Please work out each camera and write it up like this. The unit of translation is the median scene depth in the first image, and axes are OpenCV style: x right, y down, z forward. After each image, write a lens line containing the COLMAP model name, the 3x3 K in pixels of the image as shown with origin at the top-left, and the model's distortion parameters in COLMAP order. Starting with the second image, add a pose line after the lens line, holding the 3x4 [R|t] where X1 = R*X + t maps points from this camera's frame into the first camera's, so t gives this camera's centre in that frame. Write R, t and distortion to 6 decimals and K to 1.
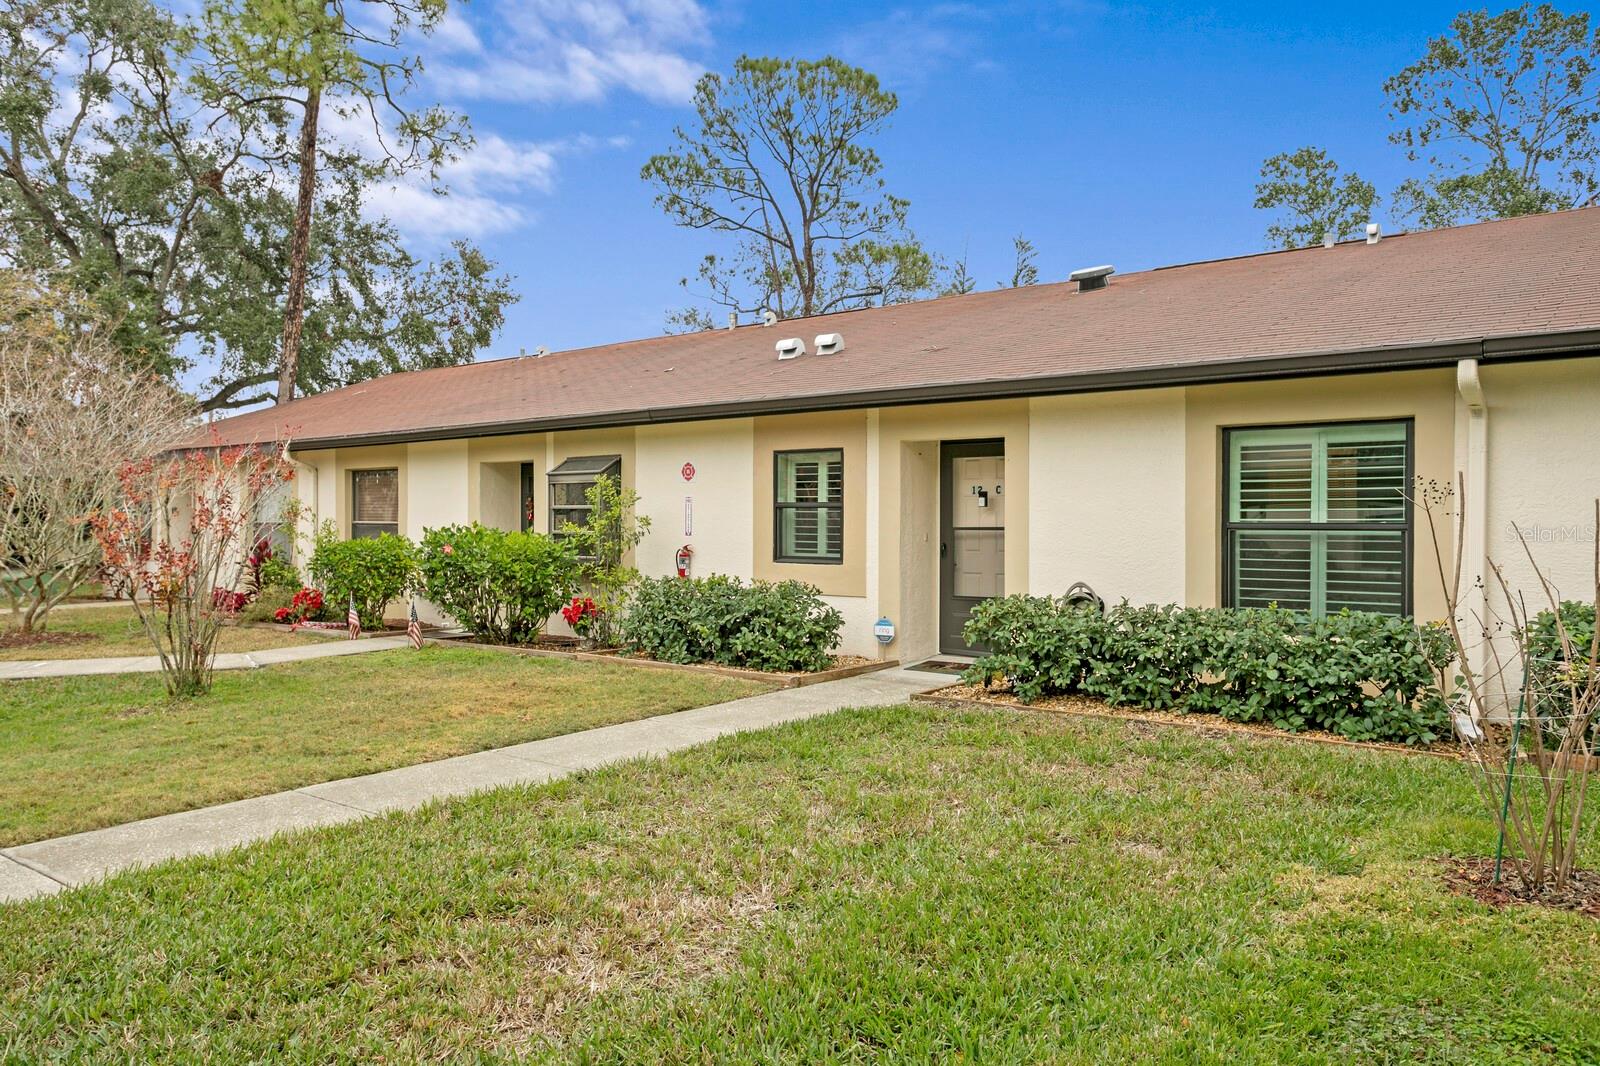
lens RADIAL K [[1208.5, 0, 800.0], [0, 1208.5, 533.0], [0, 0, 1]] dist [0.000230, 0.001078]
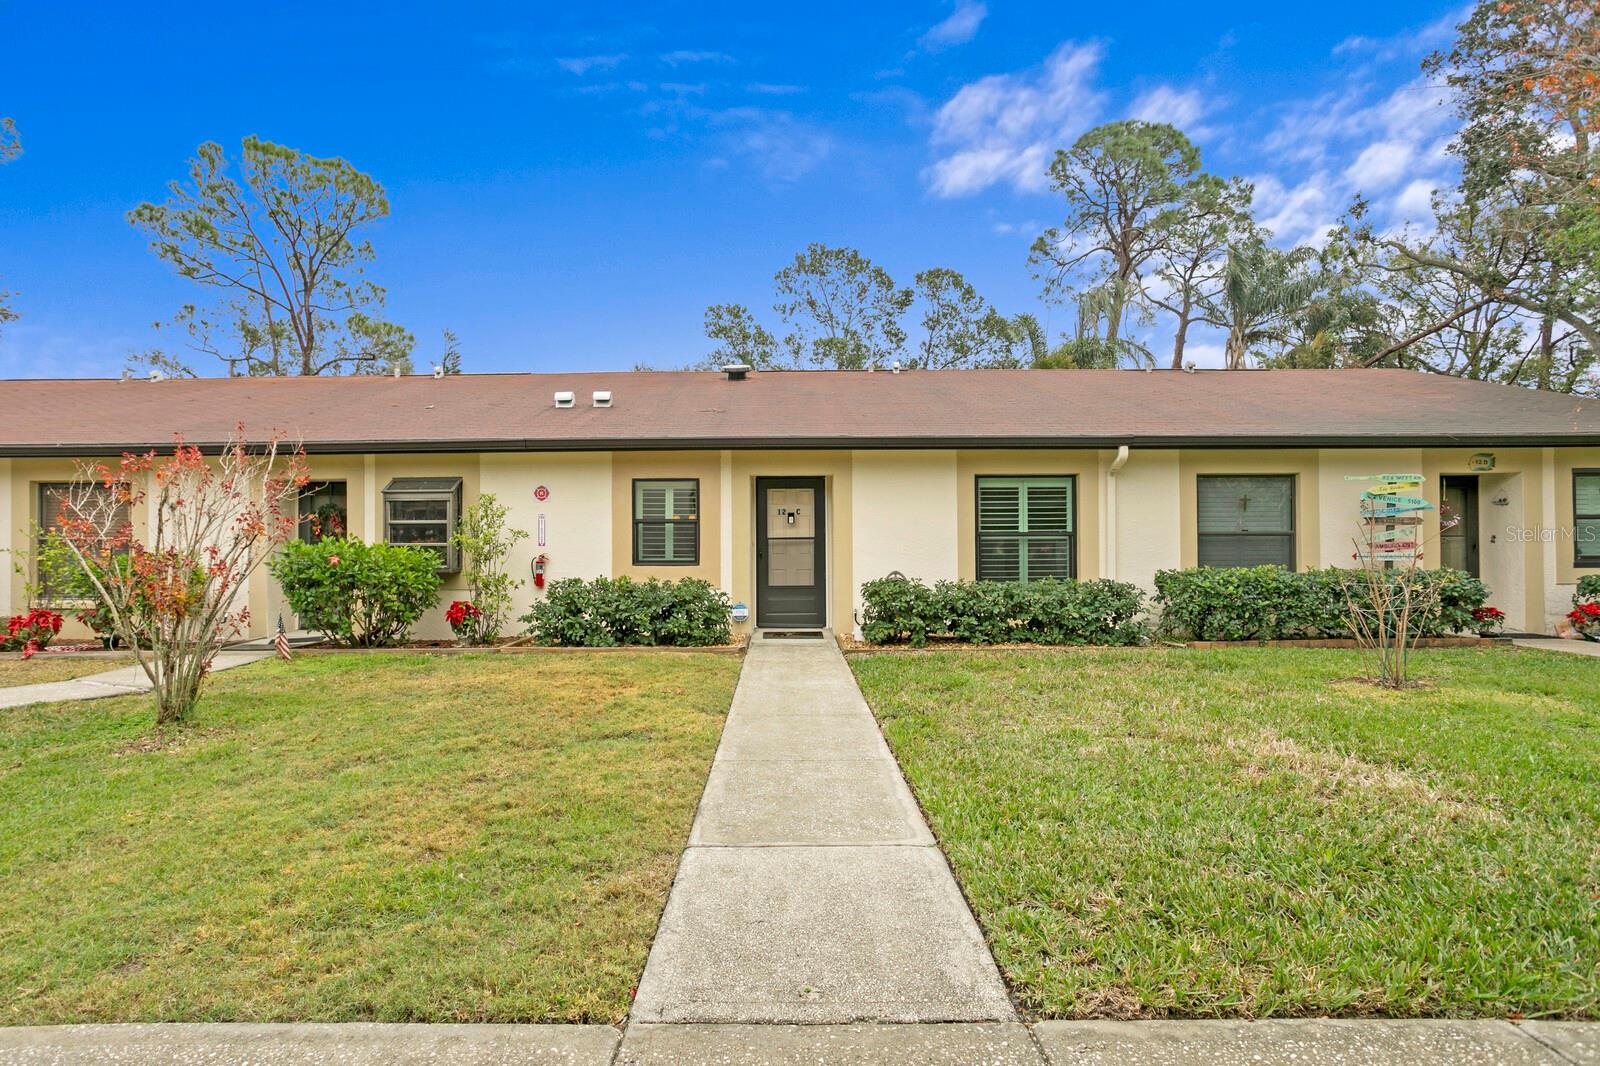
lens RADIAL K [[855.0, 0, 772.3], [0, 855.0, 539.1], [0, 0, 1]] dist [-0.035066, 0.028112]
pose [[0.775461, -0.001026, 0.631394, -0.507689], [0.012921, 0.999815, -0.014245, 0.011537], [-0.631263, 0.019205, 0.775331, 0.215355]]
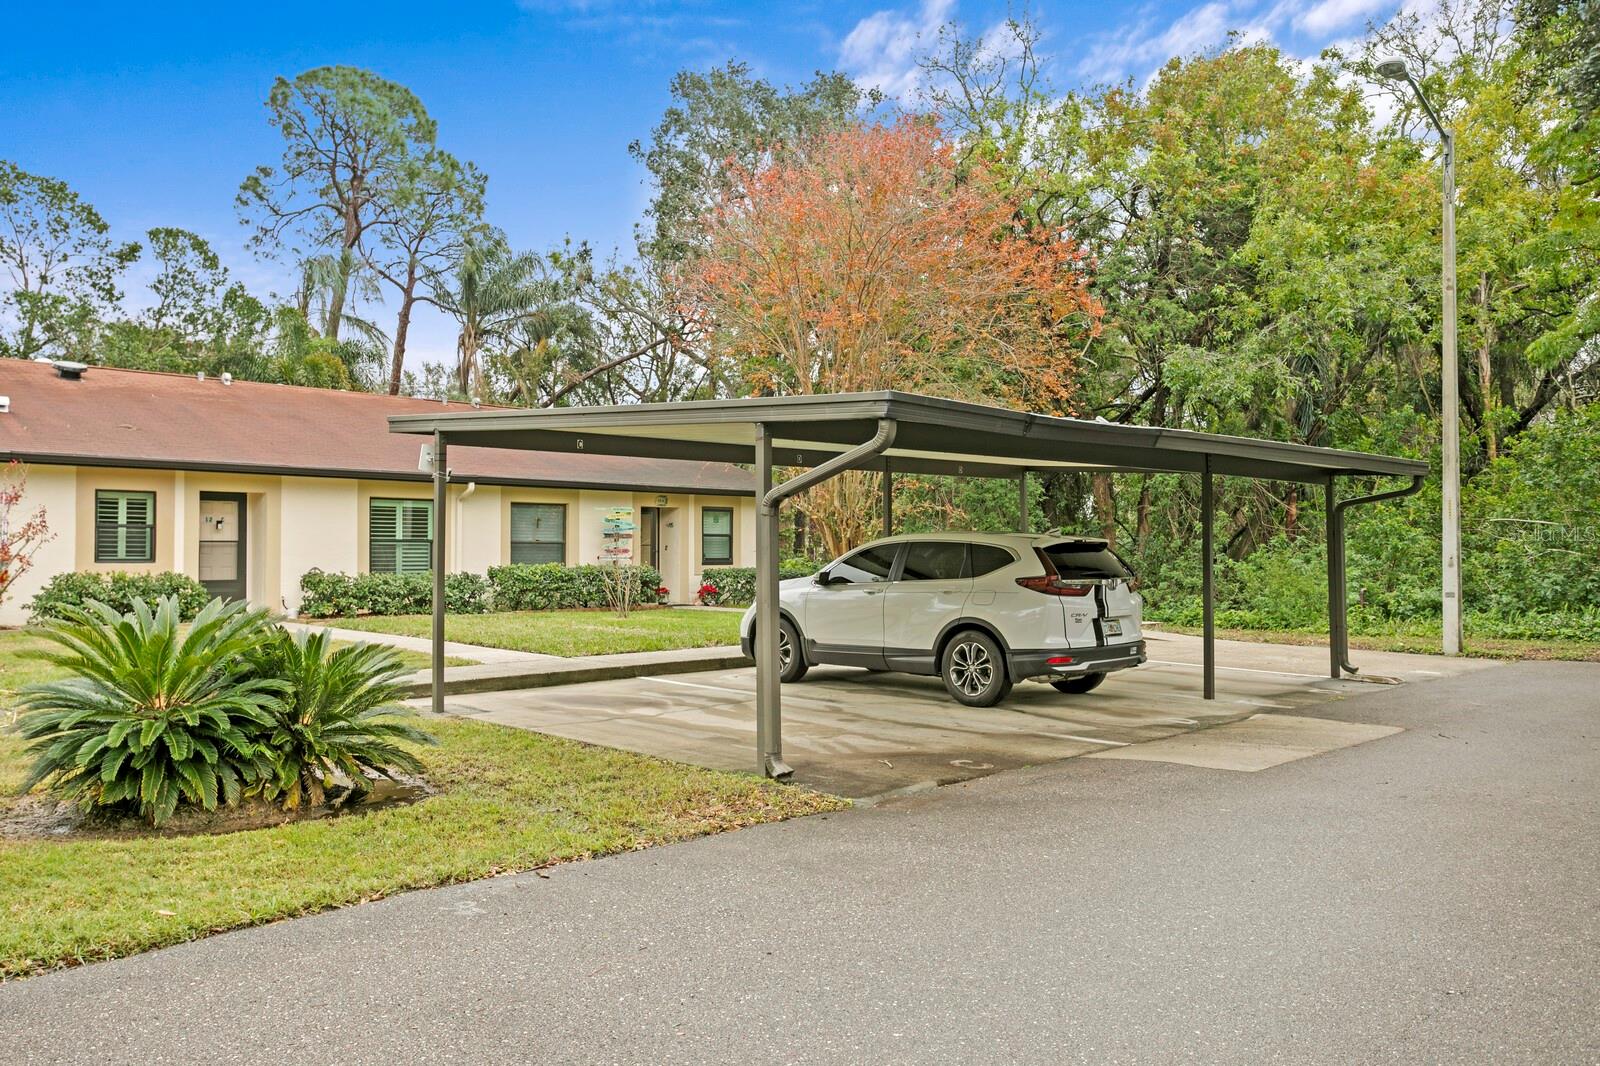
lens RADIAL K [[1227.7, 0, 800.0], [0, 1227.7, 533.0], [0, 0, 1]] dist [0.005734, 0.008294]
pose [[0.084138, 0.013880, 0.996357, -1.566680], [0.006935, 0.999871, -0.014515, 0.016017], [-0.996430, 0.008131, 0.084031, -0.006741]]
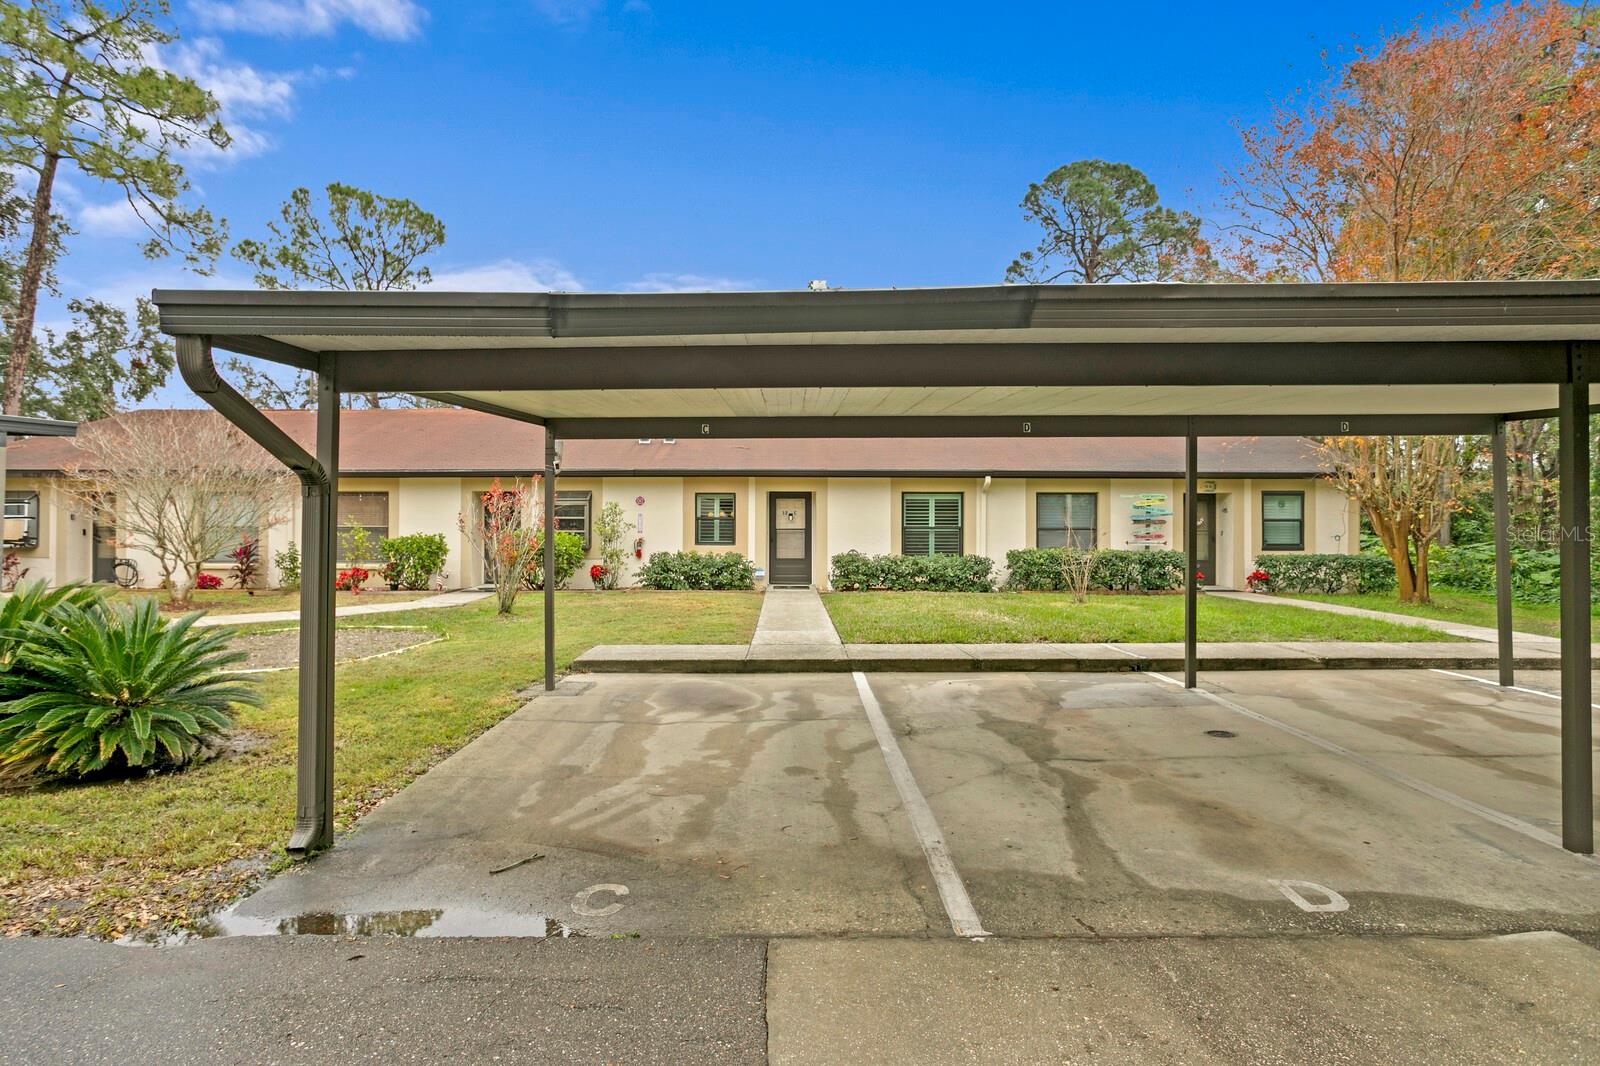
lens RADIAL K [[903.3, 0, 803.0], [0, 903.3, 512.1], [0, 0, 1]] dist [0.003114, 0.001164]
pose [[0.753325, 0.015318, 0.657470, -0.980343], [0.005222, 0.999558, -0.029272, 0.014675], [-0.657627, 0.025484, 0.752912, -0.342979]]
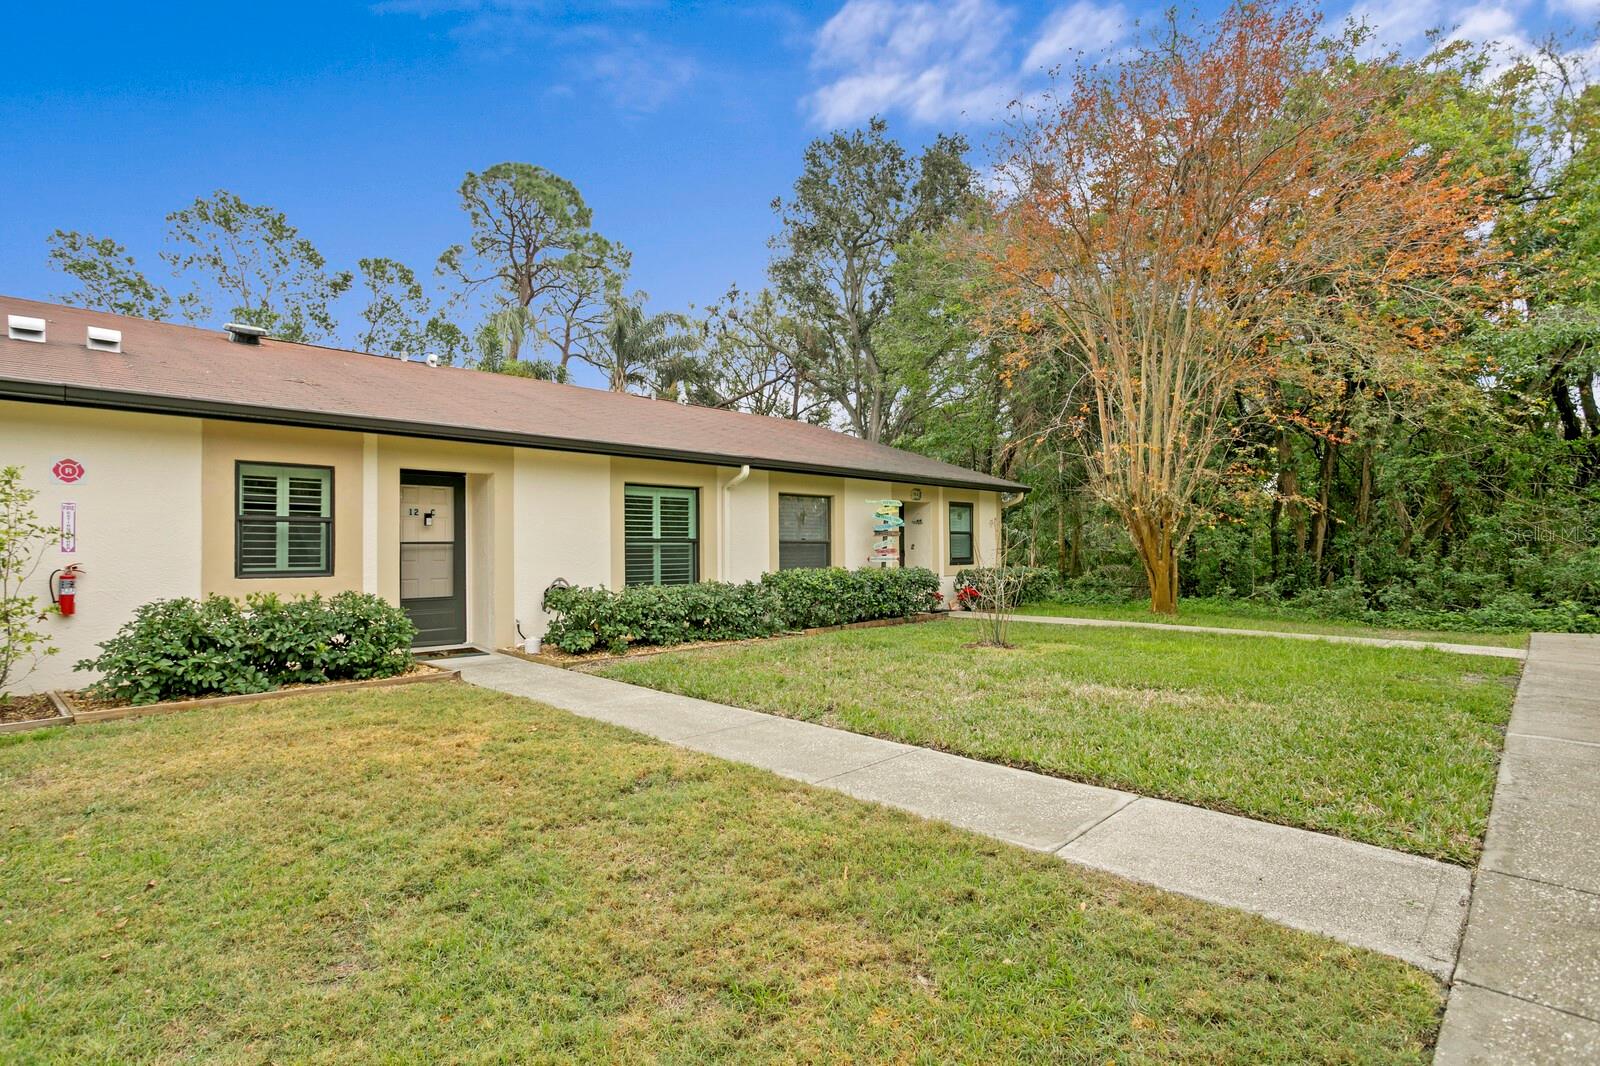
lens RADIAL K [[804.4, 0, 795.5], [0, 804.4, 540.8], [0, 0, 1]] dist [-0.063893, 0.039231]
pose [[0.085104, 0.008930, 0.996332, -0.626506], [0.016589, 0.999809, -0.010378, 0.008908], [-0.996234, 0.017411, 0.084939, 0.546528]]
